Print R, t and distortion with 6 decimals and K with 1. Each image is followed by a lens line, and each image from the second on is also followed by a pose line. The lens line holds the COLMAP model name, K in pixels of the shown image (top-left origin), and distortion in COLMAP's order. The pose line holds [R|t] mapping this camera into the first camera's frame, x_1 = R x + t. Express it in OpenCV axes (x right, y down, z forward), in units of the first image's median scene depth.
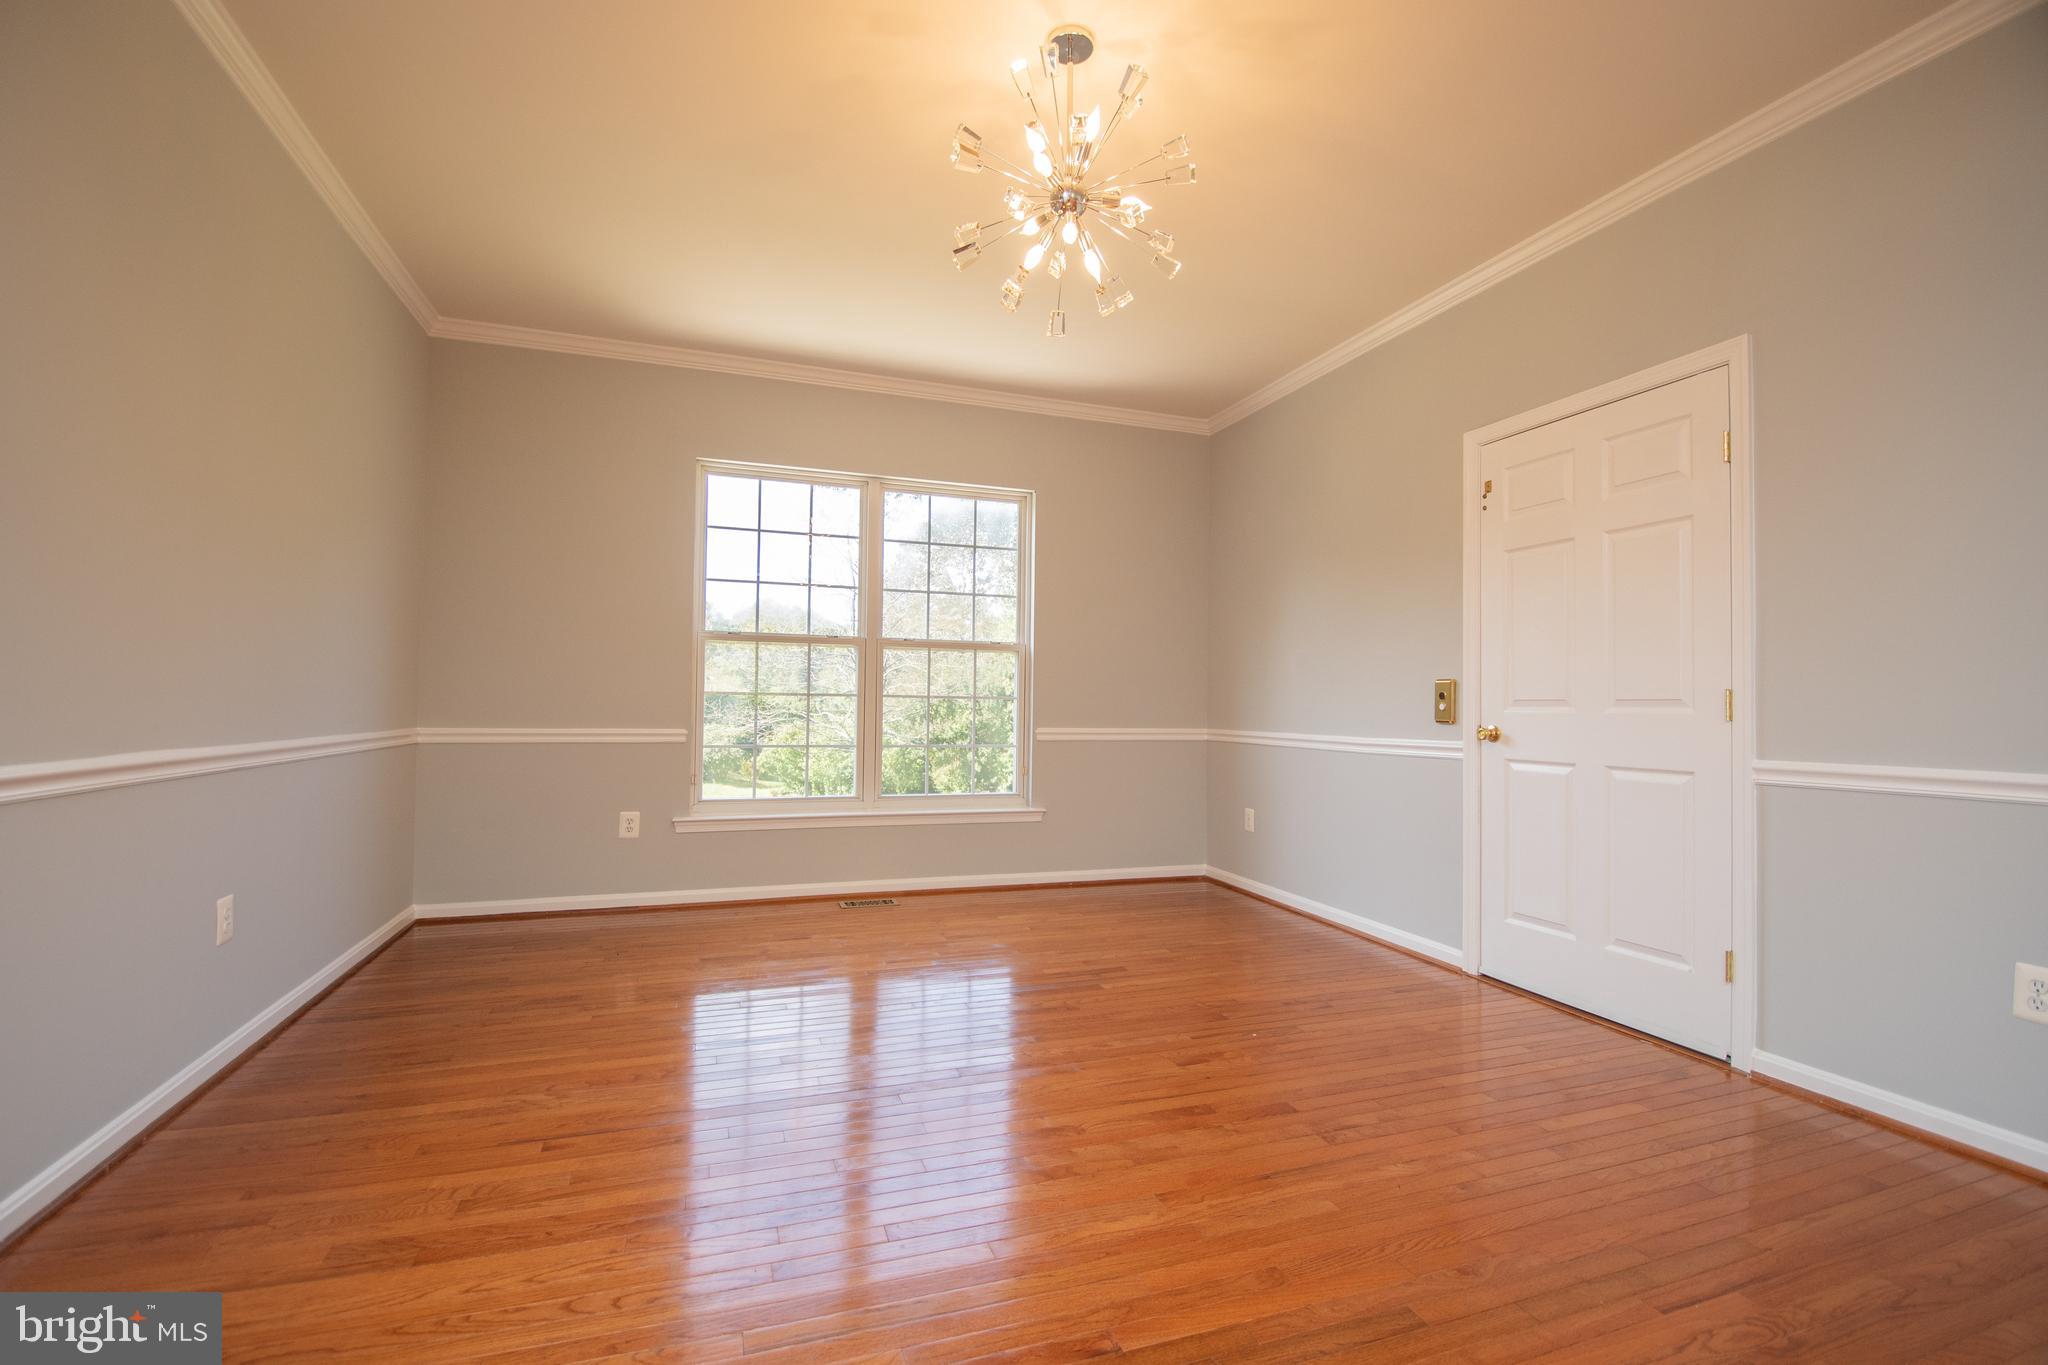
lens RADIAL K [[947.5, 0, 1024.0], [0, 947.5, 682.5], [0, 0, 1]] dist [0.001339, -0.019786]
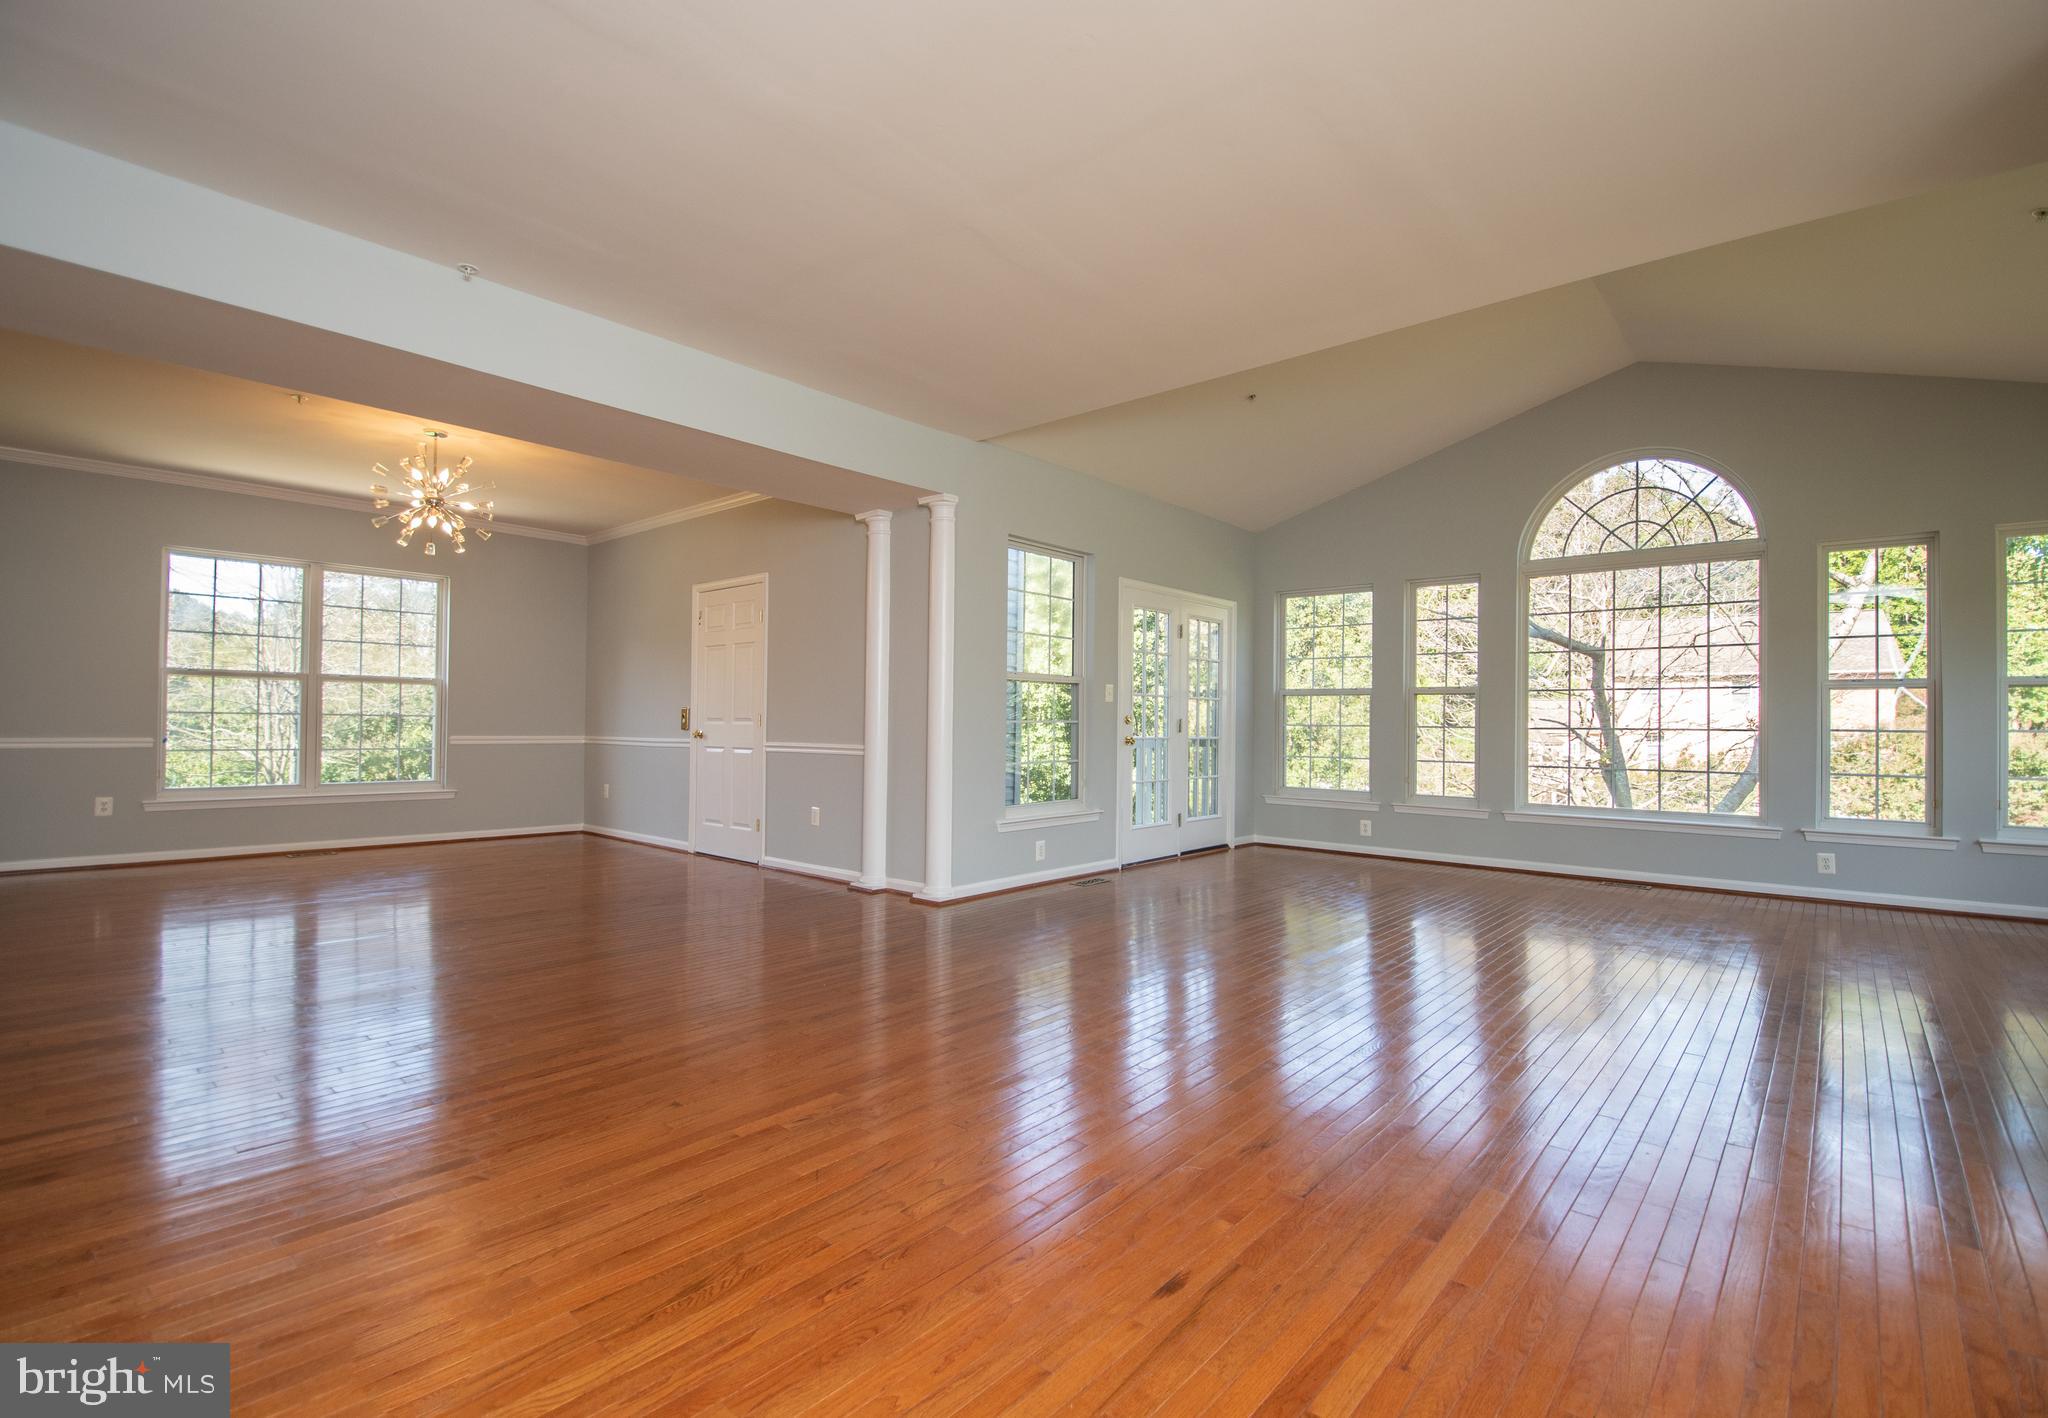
lens RADIAL K [[924.0, 0, 1083.9], [0, 924.0, 713.0], [0, 0, 1]] dist [0.000247, -0.018354]
pose [[0.845653, 0.002530, 0.533728, 0.100926], [-0.011491, 0.999843, 0.013468, -0.023464], [-0.533610, -0.017522, 0.845549, -0.919892]]
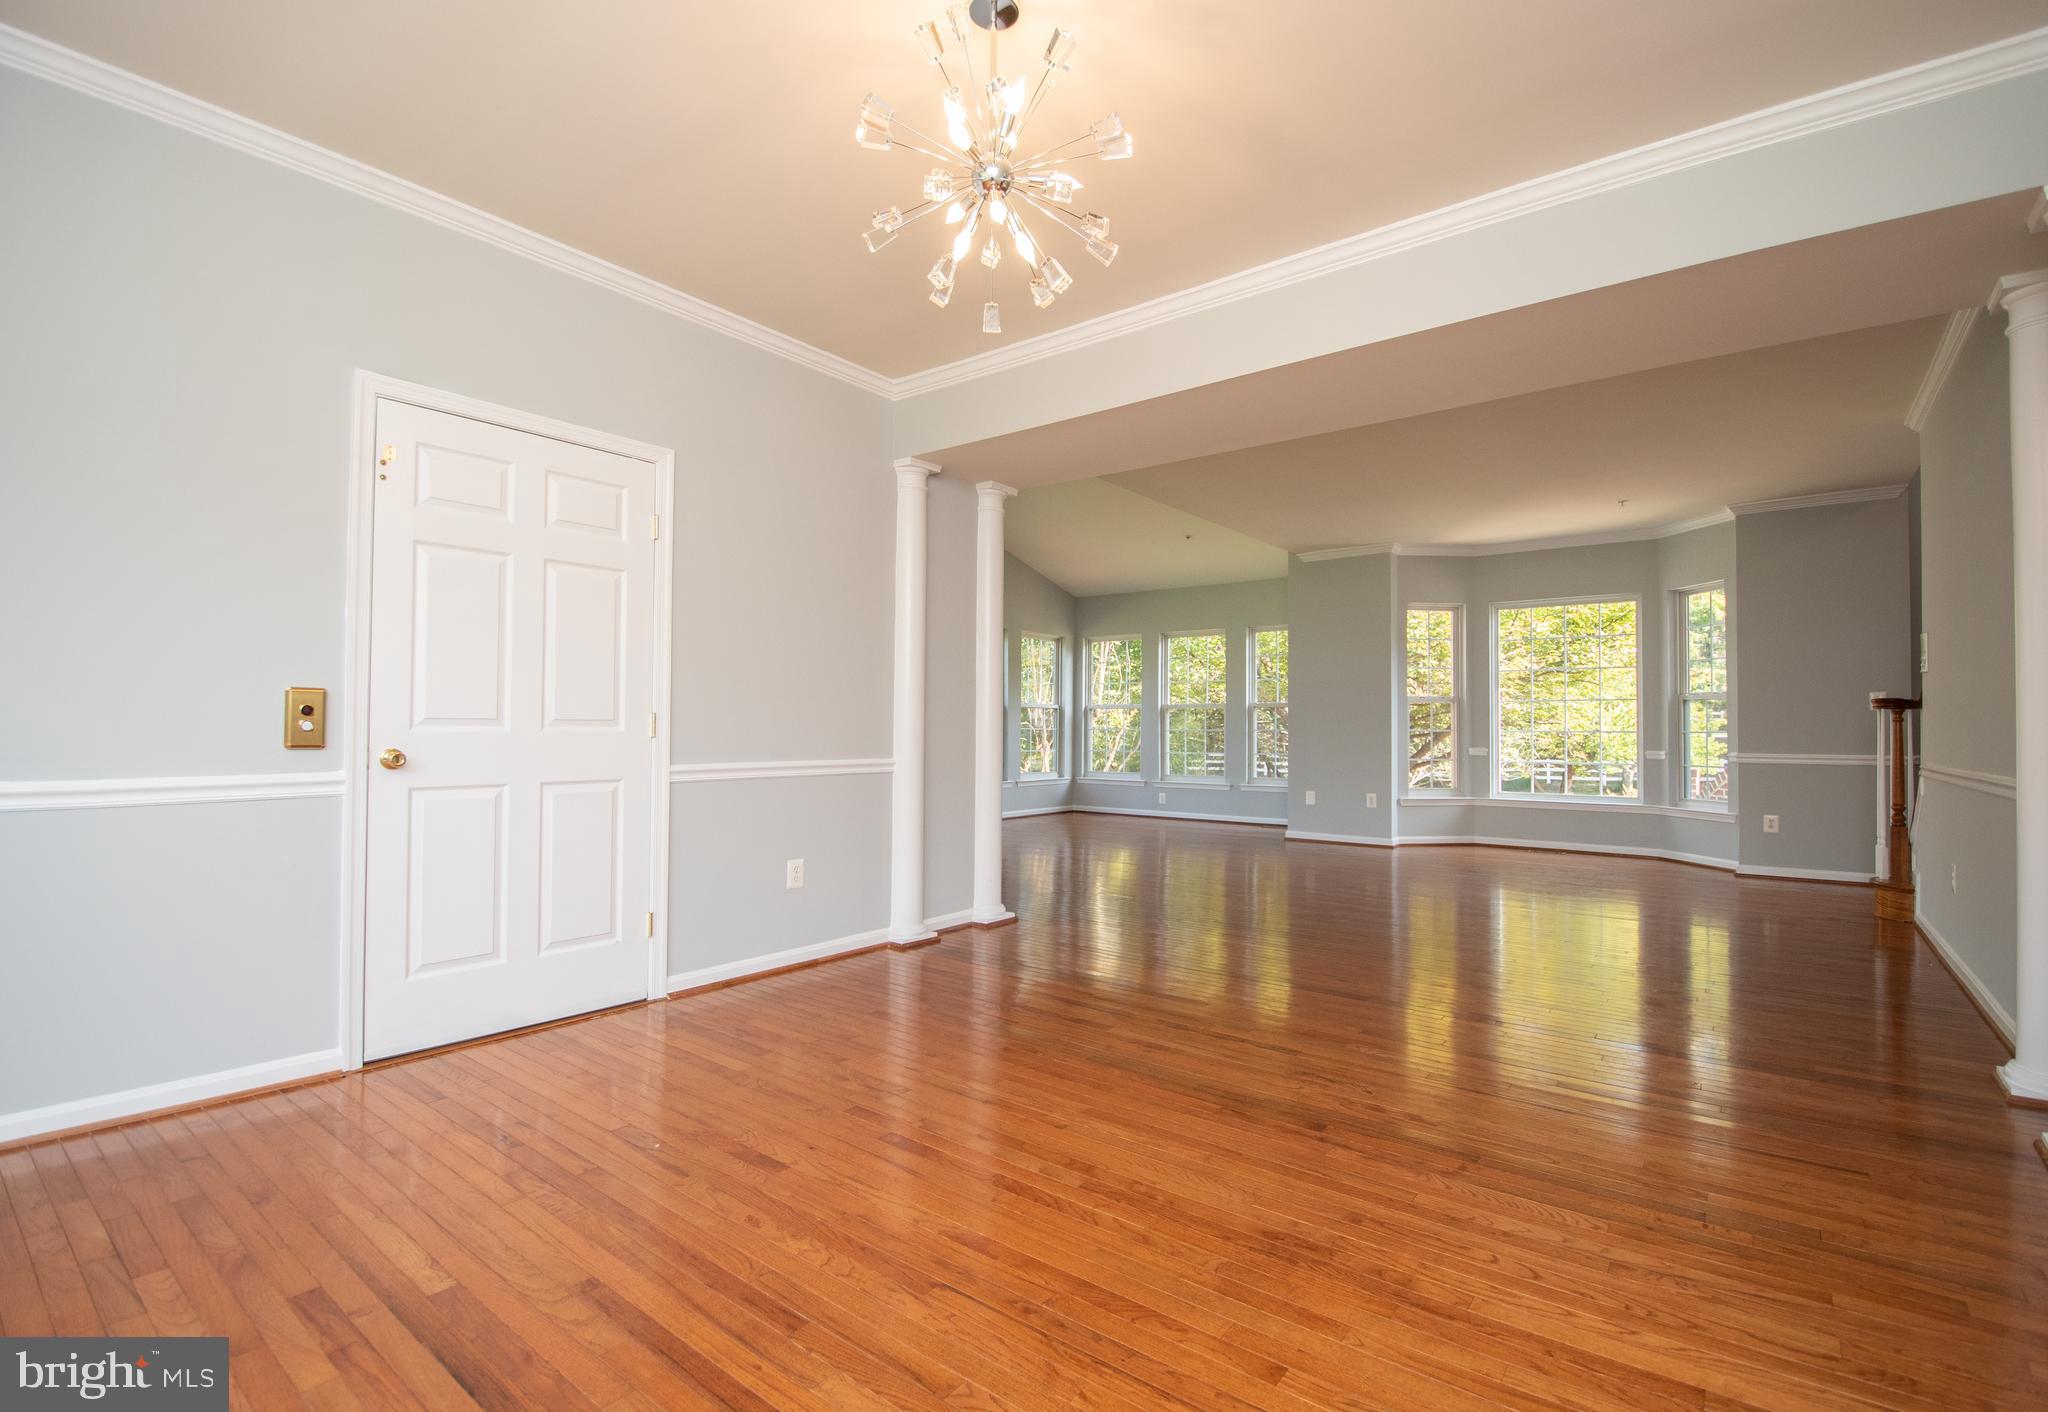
lens RADIAL K [[924.0, 0, 1083.9], [0, 924.0, 710.0], [0, 0, 1]] dist [0.000247, -0.018354]
pose [[-0.583754, 0.001445, 0.811929, -0.395368], [-0.031922, 0.999184, -0.024729, 0.010043], [-0.811303, -0.040354, -0.583232, 0.784315]]
